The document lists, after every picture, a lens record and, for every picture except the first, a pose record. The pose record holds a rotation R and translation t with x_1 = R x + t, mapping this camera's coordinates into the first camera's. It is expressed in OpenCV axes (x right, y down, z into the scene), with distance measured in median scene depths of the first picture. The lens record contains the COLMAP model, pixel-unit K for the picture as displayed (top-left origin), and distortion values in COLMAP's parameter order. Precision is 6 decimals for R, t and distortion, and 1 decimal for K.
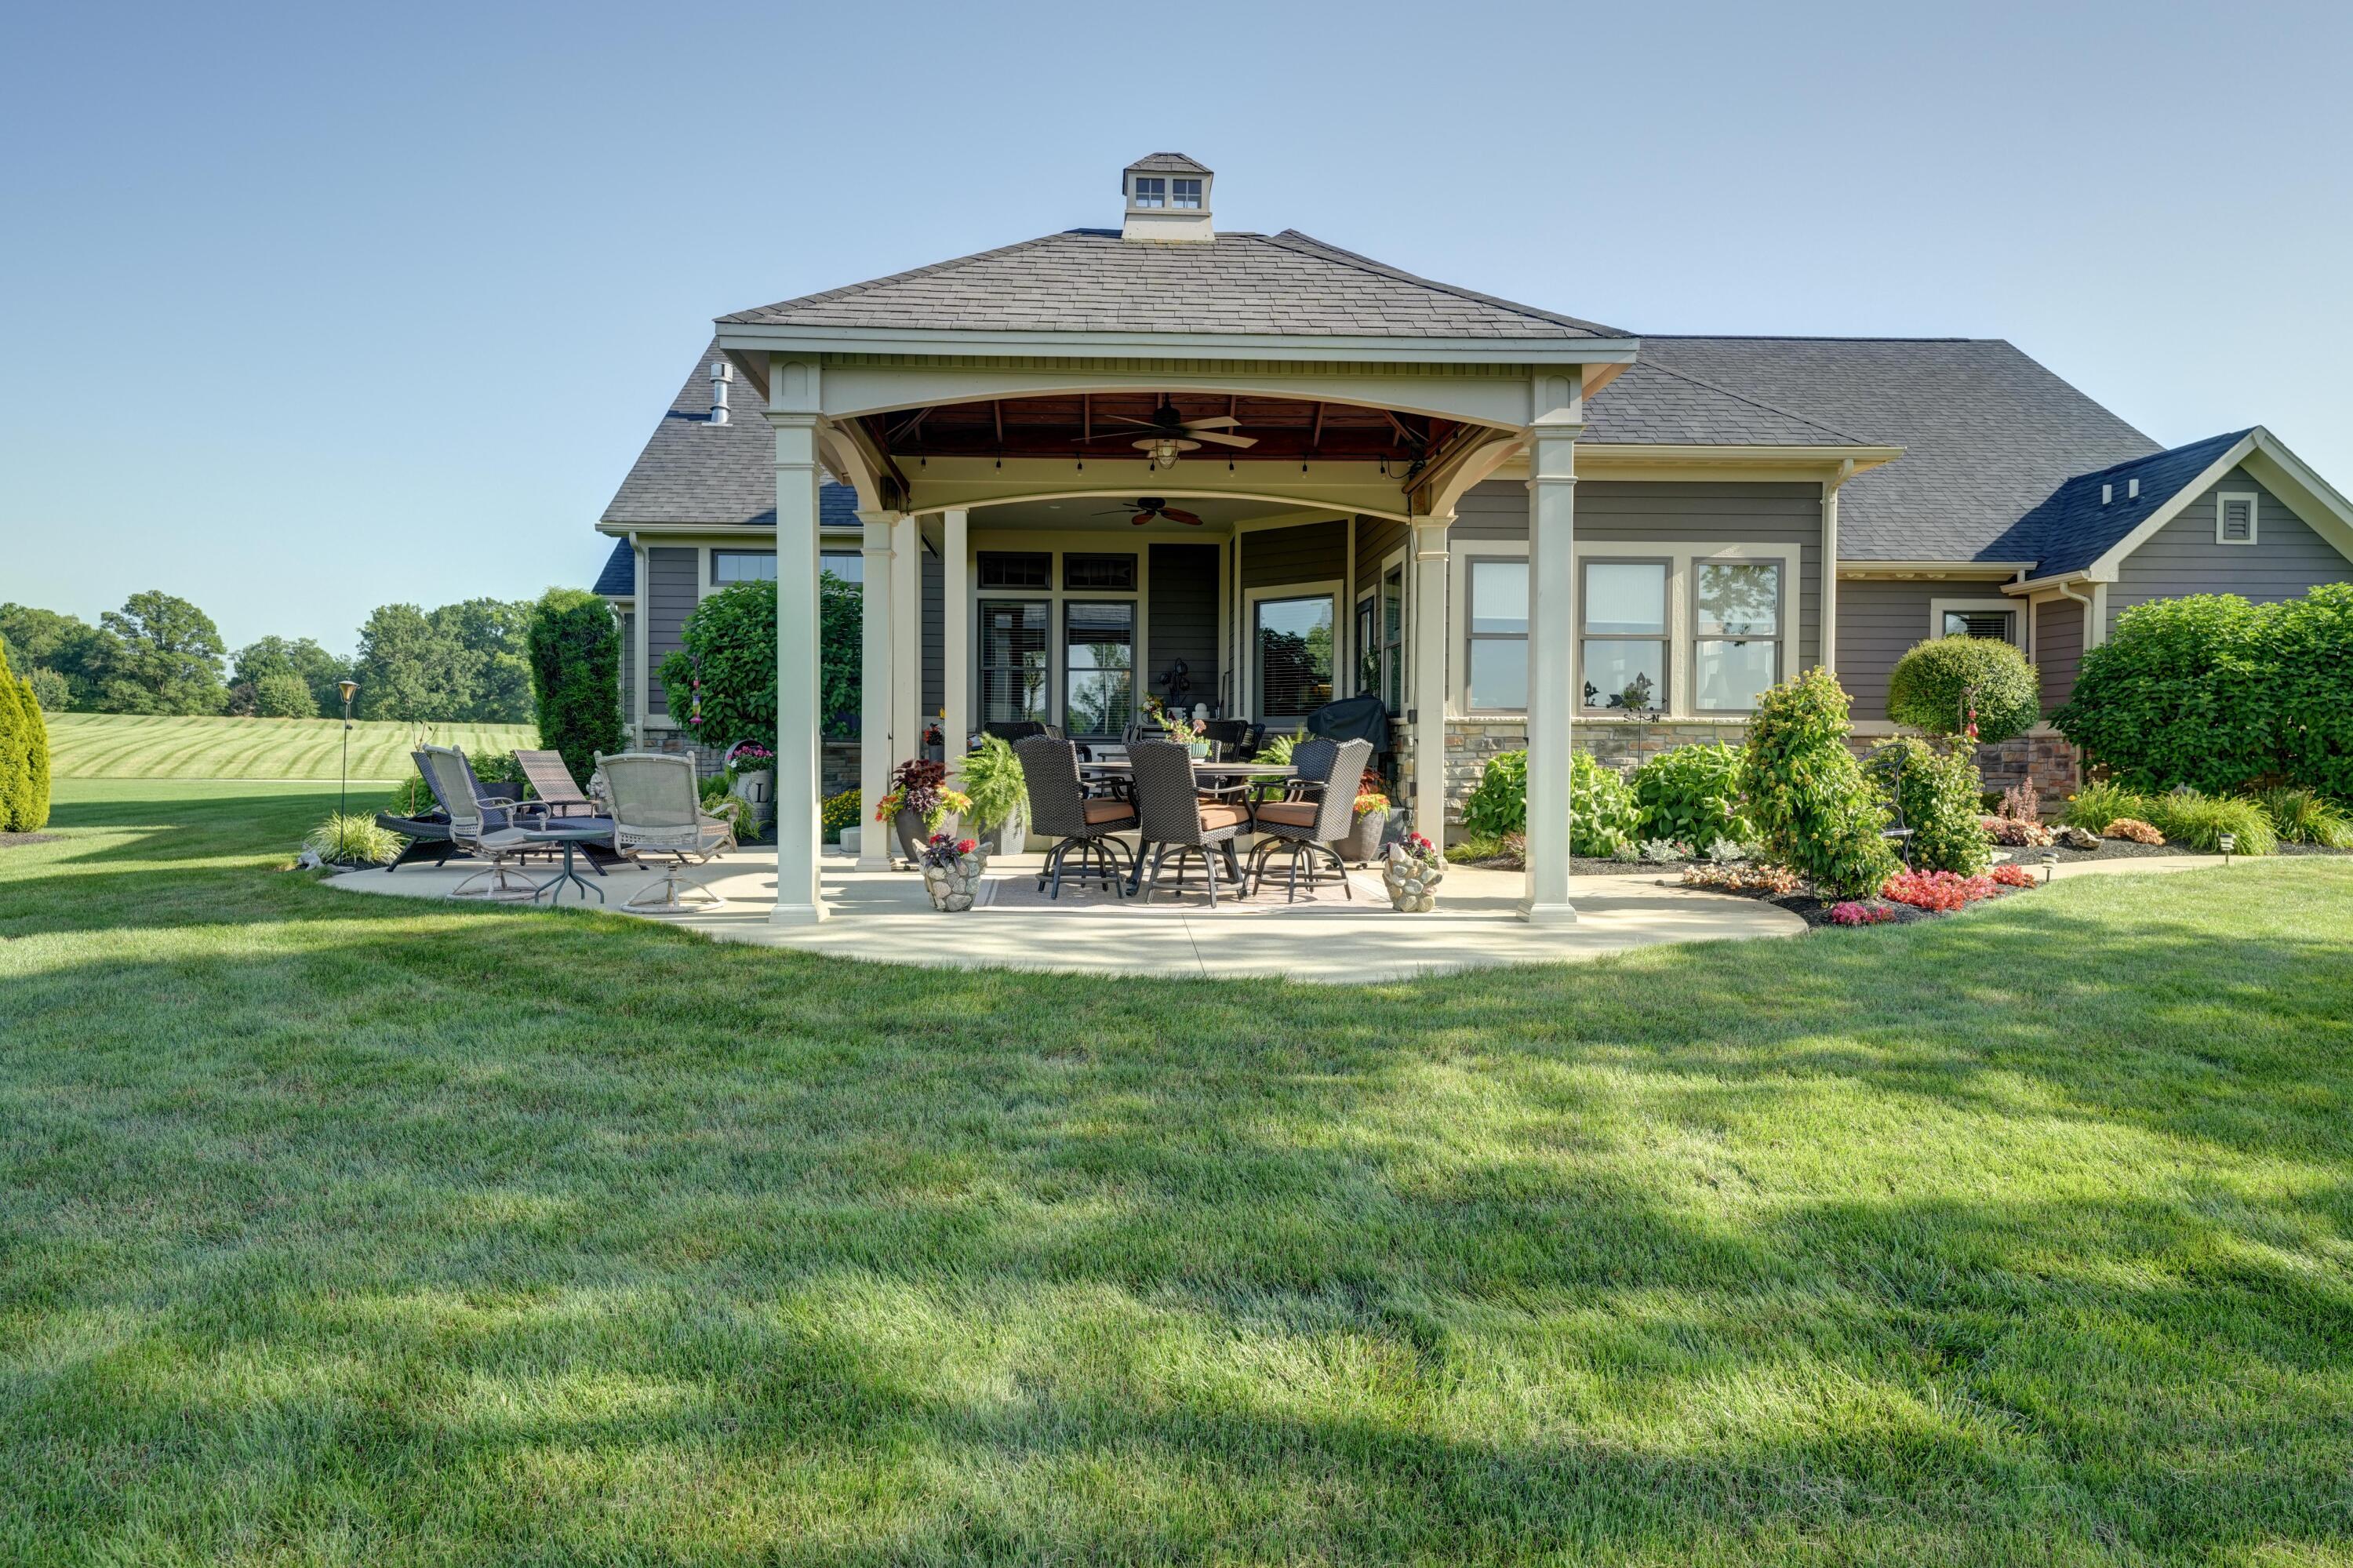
lens RADIAL K [[1602.5, 0, 1176.0], [0, 1602.5, 809.7], [0, 0, 1]] dist [0.019222, 0.001004]
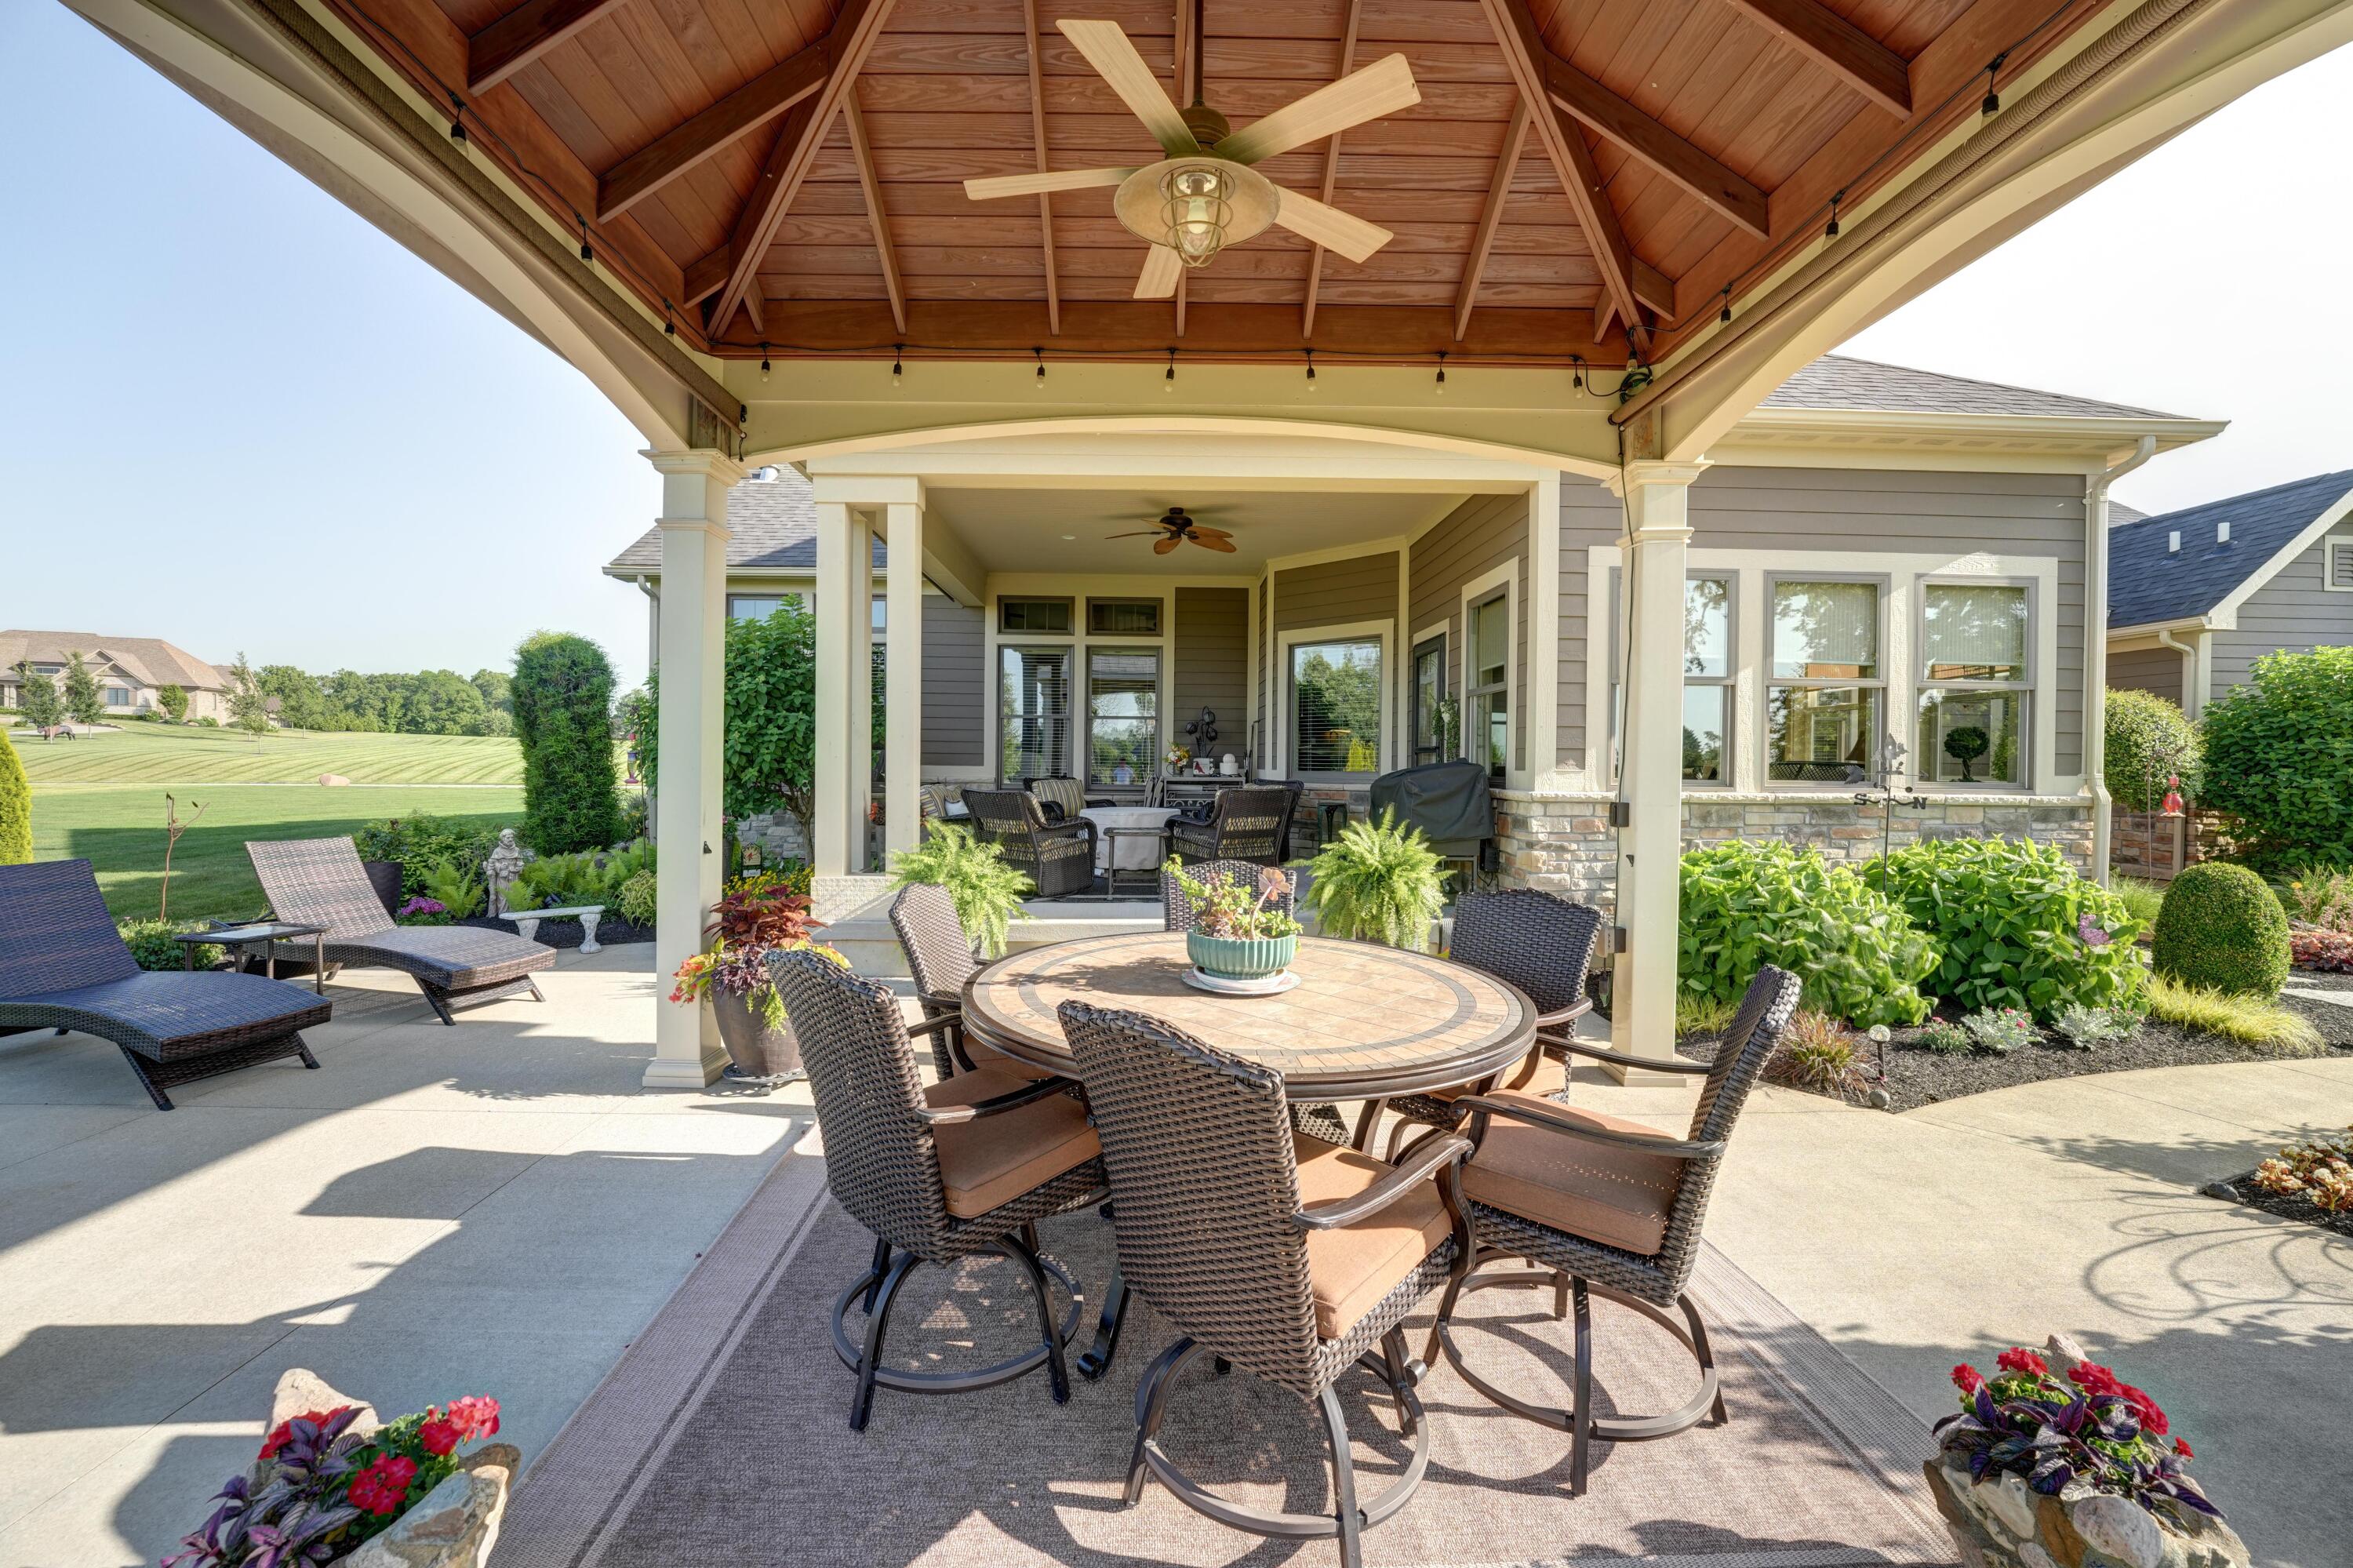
lens RADIAL K [[978.2, 0, 1164.6], [0, 978.2, 781.9], [0, 0, 1]] dist [-0.026765, 0.000863]
pose [[0.999423, 0.005288, -0.033548, -0.003076], [-0.005736, 0.999895, -0.013280, -0.043307], [0.033474, 0.013465, 0.999349, 0.434133]]
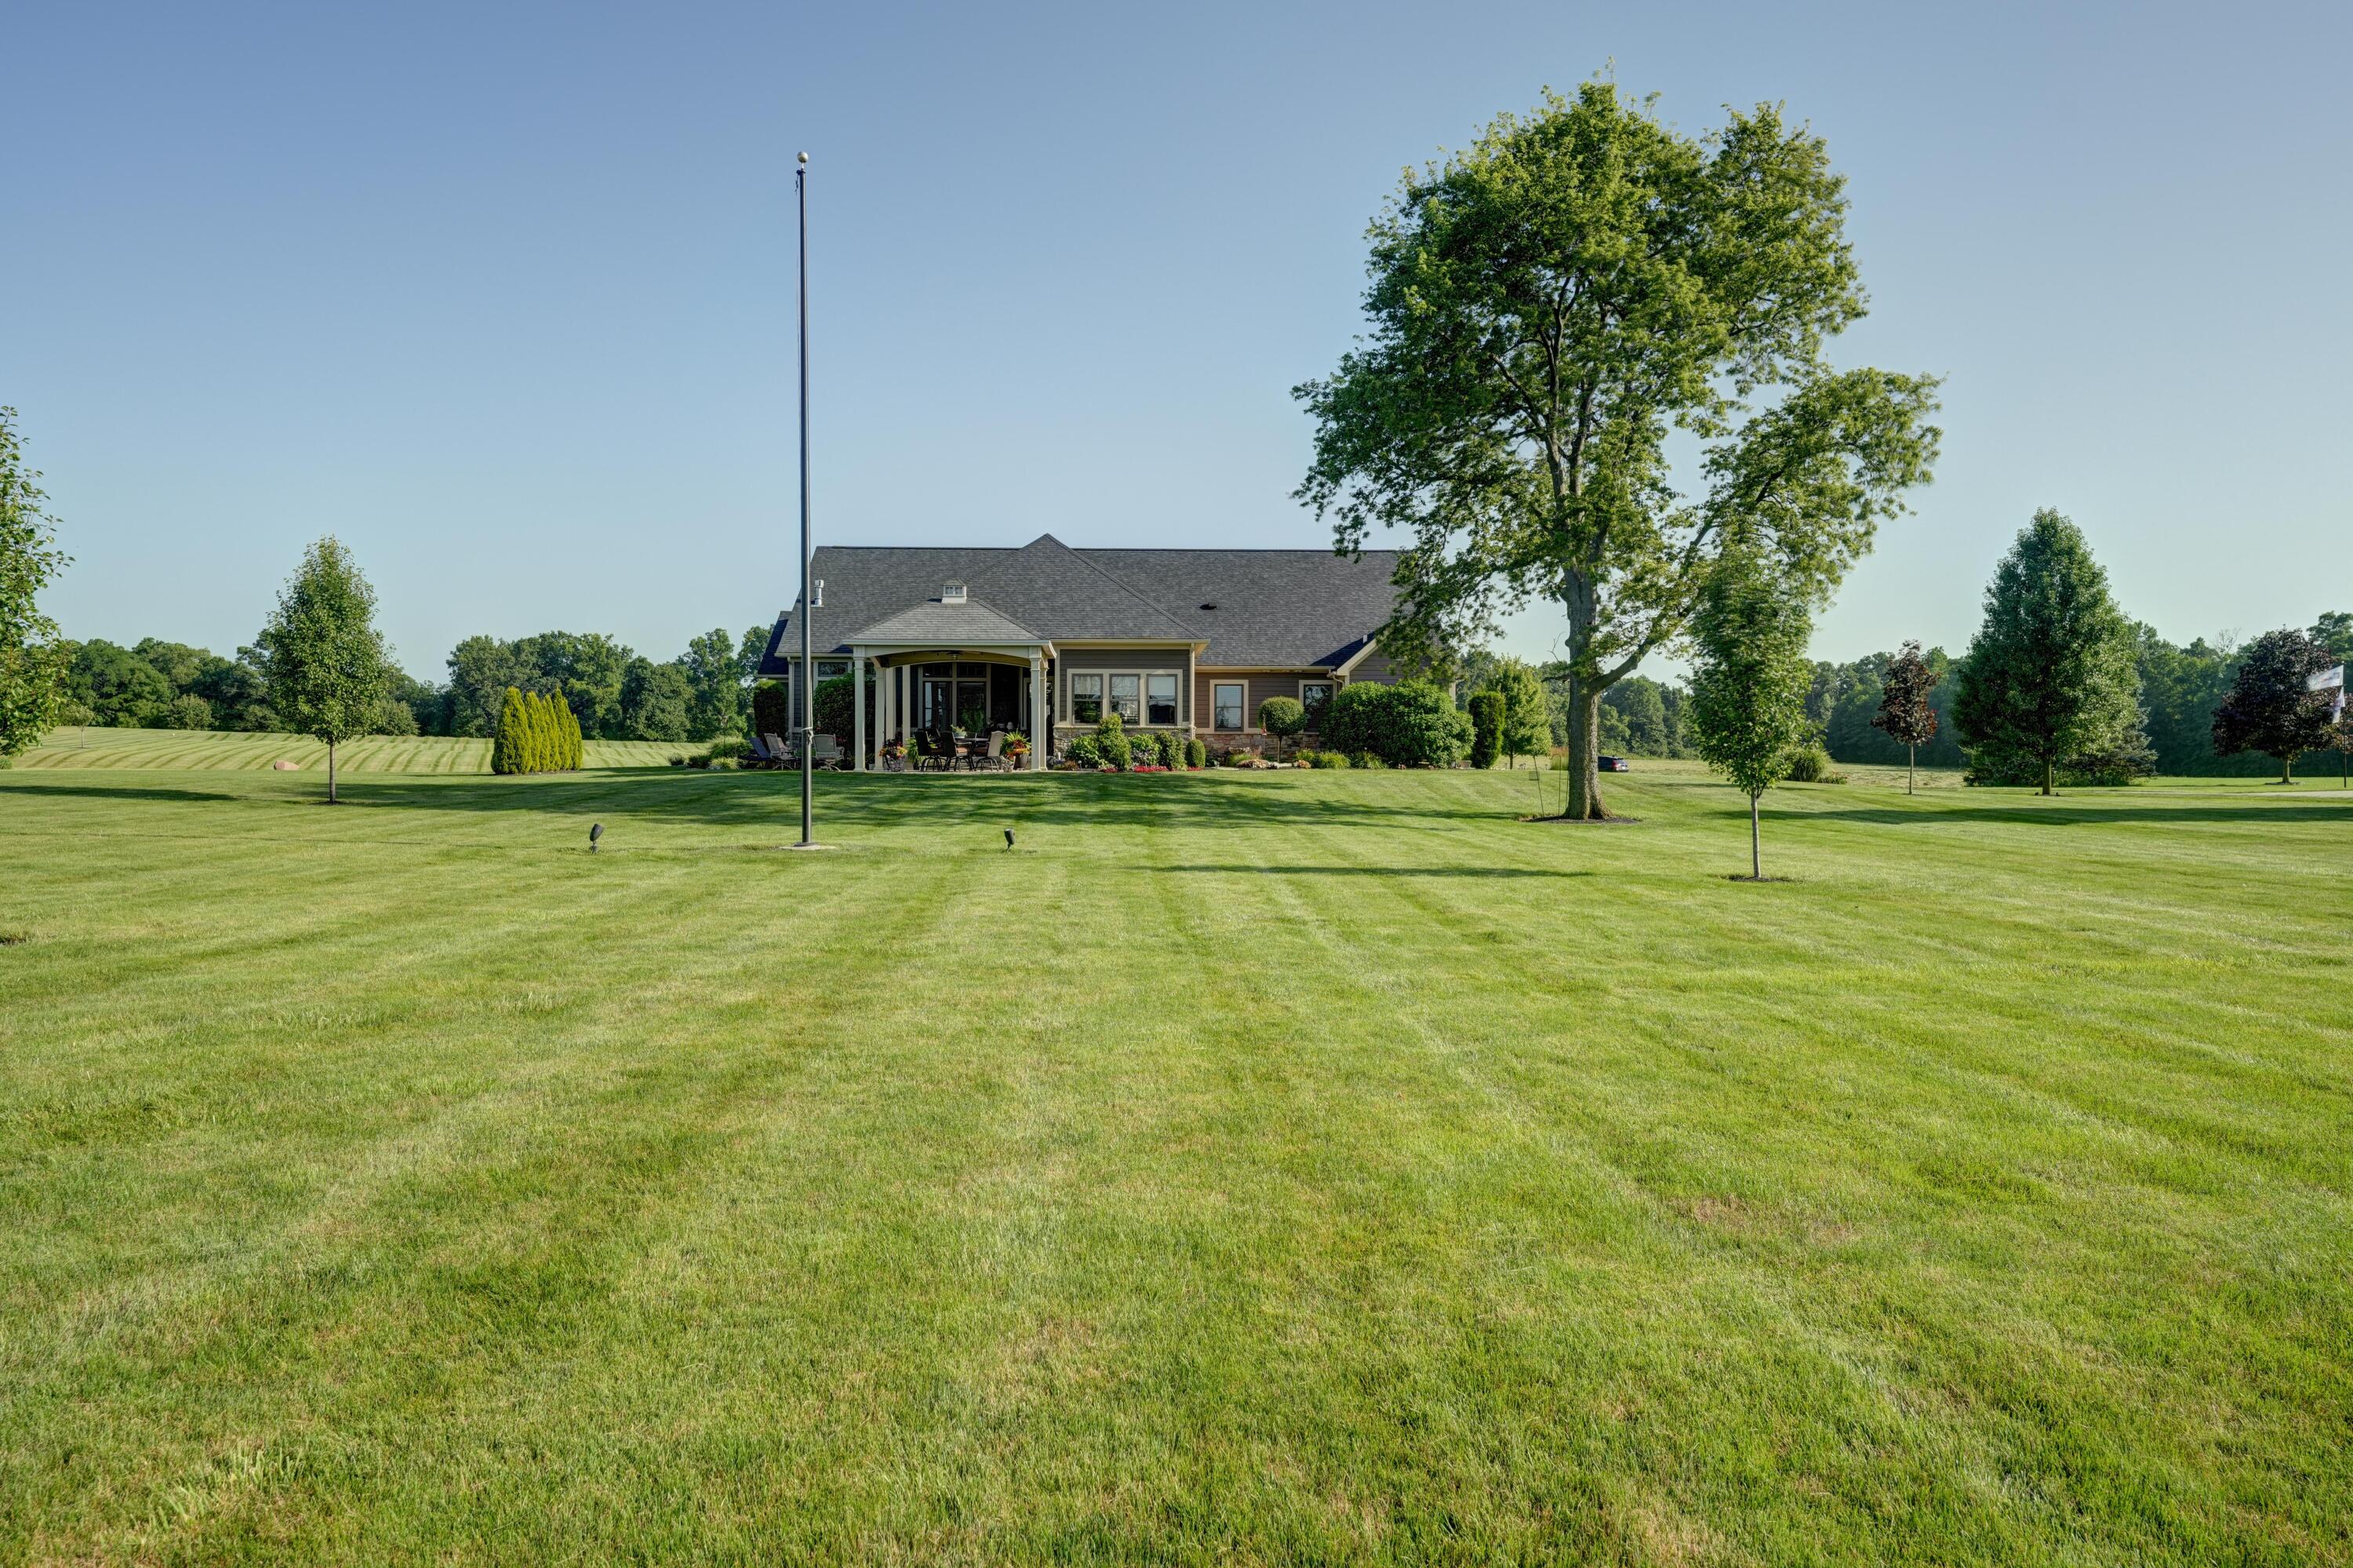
lens RADIAL K [[1619.3, 0, 1176.5], [0, 1619.3, 784.0], [0, 0, 1]] dist [0.047708, 0.000403]
pose [[0.999849, -0.003958, -0.016948, 0.334443], [0.003503, 0.999634, -0.026816, 0.106267], [0.017048, 0.026752, 0.999497, -1.624704]]
